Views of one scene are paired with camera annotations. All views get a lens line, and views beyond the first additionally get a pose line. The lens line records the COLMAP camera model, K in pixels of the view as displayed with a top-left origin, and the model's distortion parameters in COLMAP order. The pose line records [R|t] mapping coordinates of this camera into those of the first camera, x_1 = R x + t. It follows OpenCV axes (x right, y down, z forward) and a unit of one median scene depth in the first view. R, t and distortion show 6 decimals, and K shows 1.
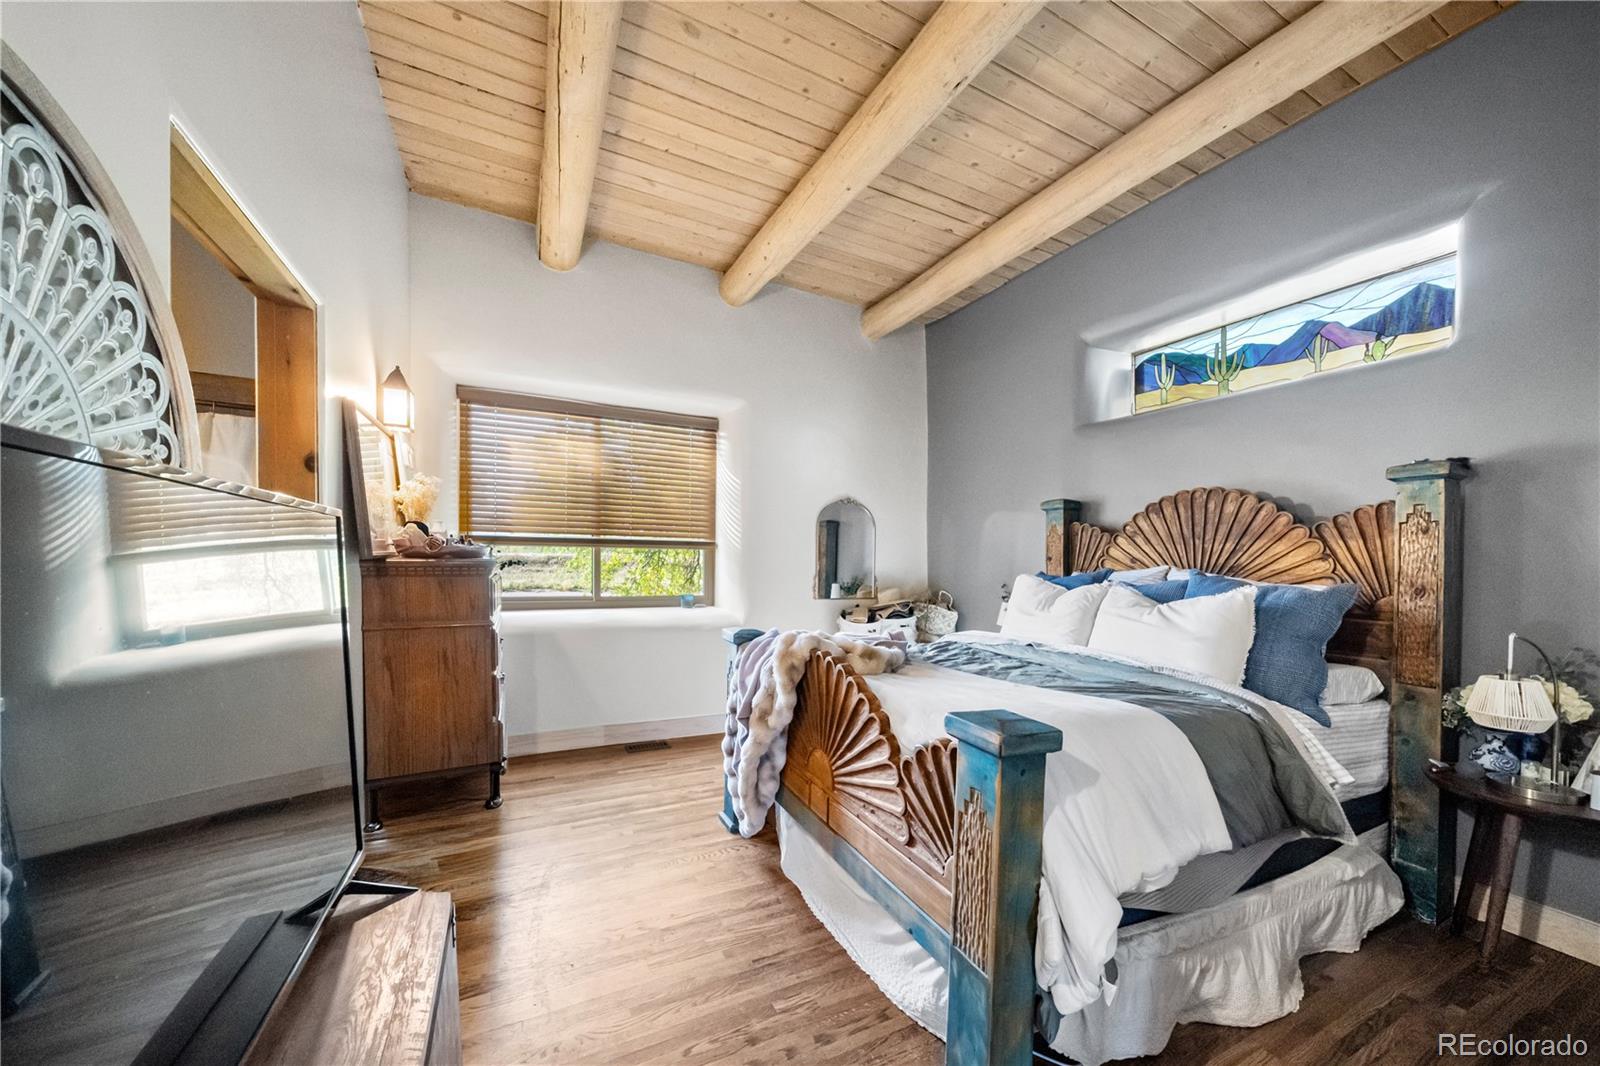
lens RADIAL K [[553.0, 0, 779.9], [0, 553.0, 568.6], [0, 0, 1]] dist [-0.000213, -0.000062]
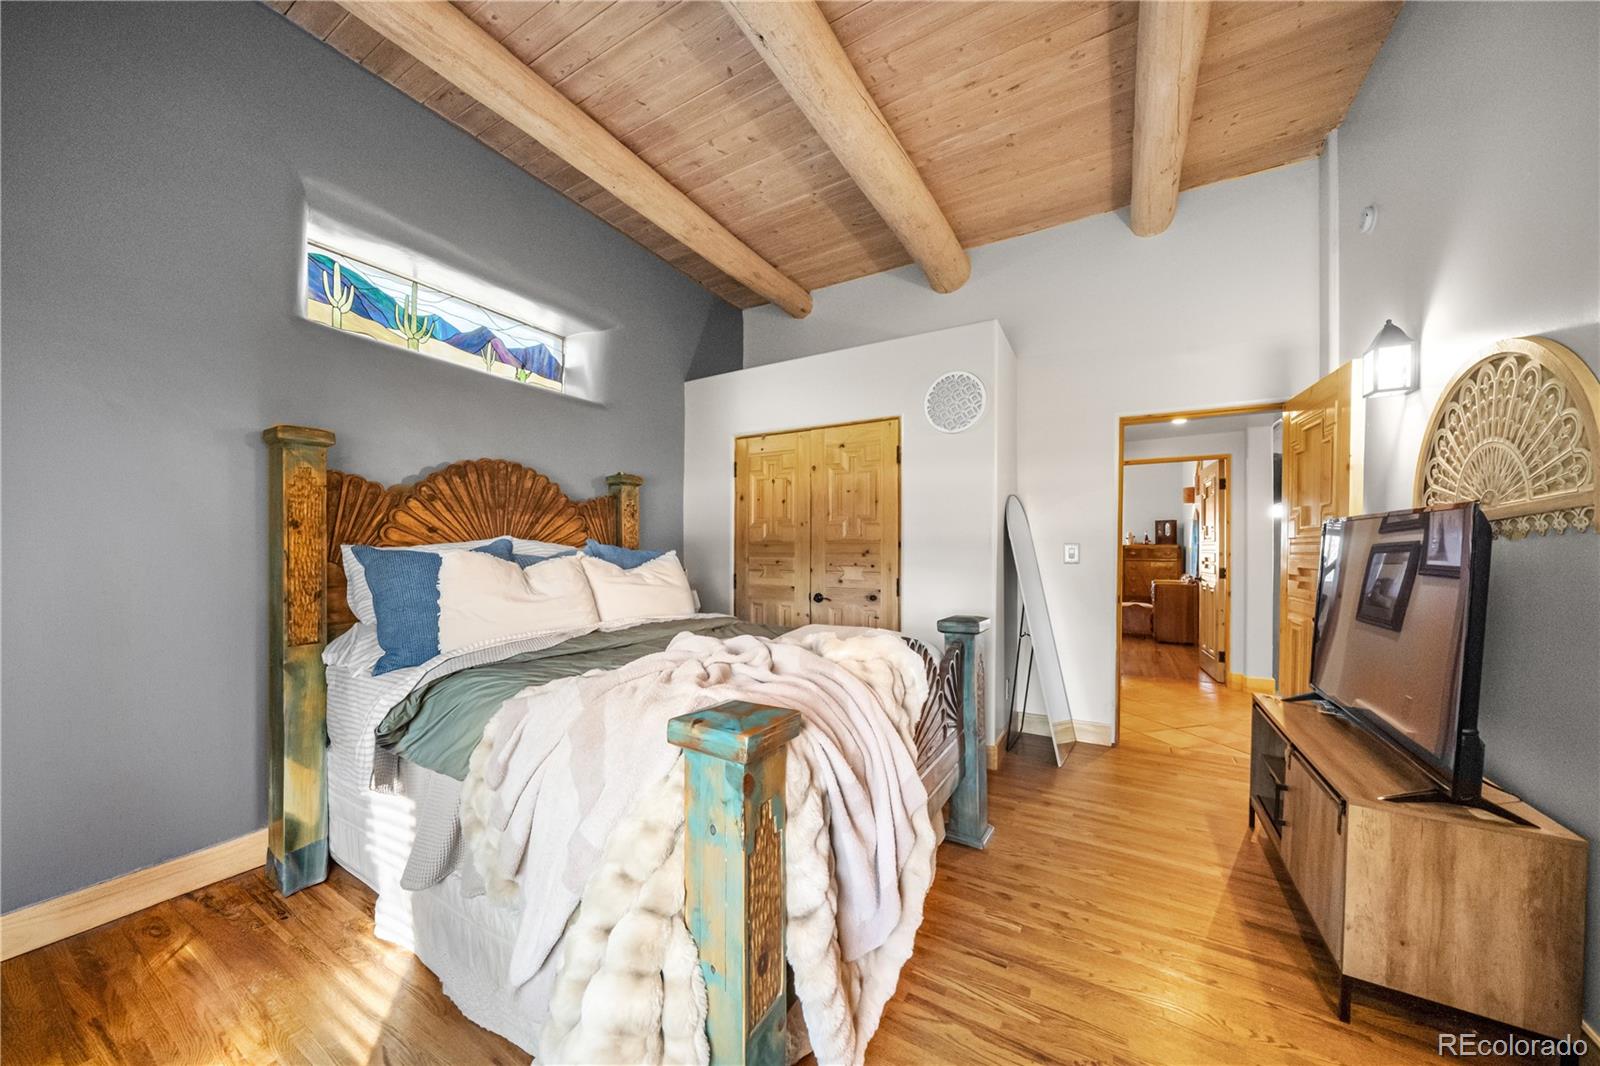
lens RADIAL K [[553.0, 0, 794.6], [0, 553.0, 544.7], [0, 0, 1]] dist [-0.000213, -0.000062]
pose [[-0.559950, -0.006896, 0.828498, -0.353500], [0.010303, 0.999830, 0.015285, -0.000056], [-0.828463, 0.017095, -0.559783, 1.048351]]
